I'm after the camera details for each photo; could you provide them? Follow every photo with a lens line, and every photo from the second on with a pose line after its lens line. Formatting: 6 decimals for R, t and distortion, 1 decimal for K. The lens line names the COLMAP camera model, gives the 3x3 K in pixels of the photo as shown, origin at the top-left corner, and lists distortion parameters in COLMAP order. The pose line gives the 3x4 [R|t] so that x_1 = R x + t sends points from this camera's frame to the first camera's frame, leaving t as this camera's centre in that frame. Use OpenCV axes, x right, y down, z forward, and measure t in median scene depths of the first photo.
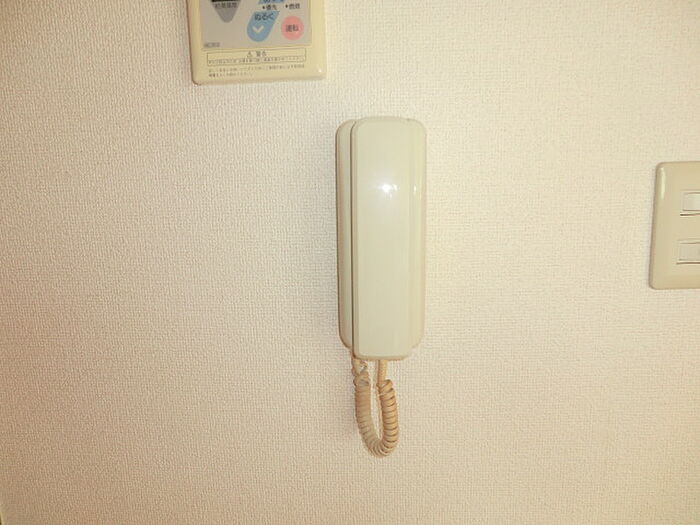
lens RADIAL K [[495.9, 0, 350.0], [0, 495.9, 264.9], [0, 0, 1]] dist [-0.041424, 0.033605]
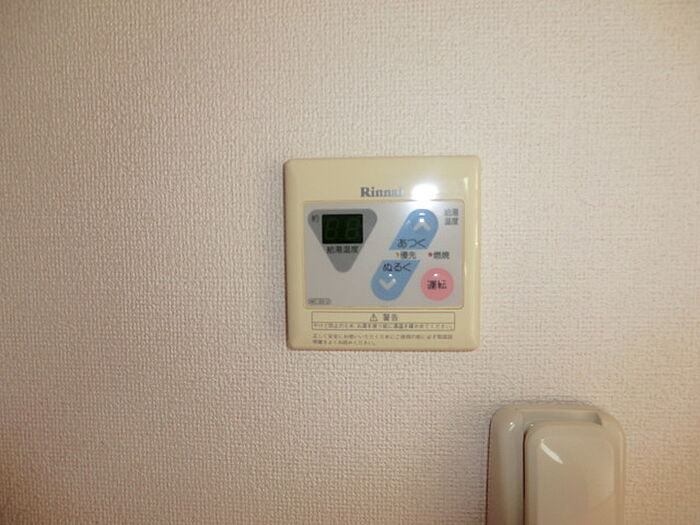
lens RADIAL K [[495.9, 0, 351.7], [0, 495.9, 260.1], [0, 0, 1]] dist [-0.041424, 0.033605]
pose [[0.999383, 0.019207, -0.029412, -0.215699], [-0.022193, 0.994246, -0.104798, -0.434218], [0.027230, 0.105386, 0.994059, 0.290809]]
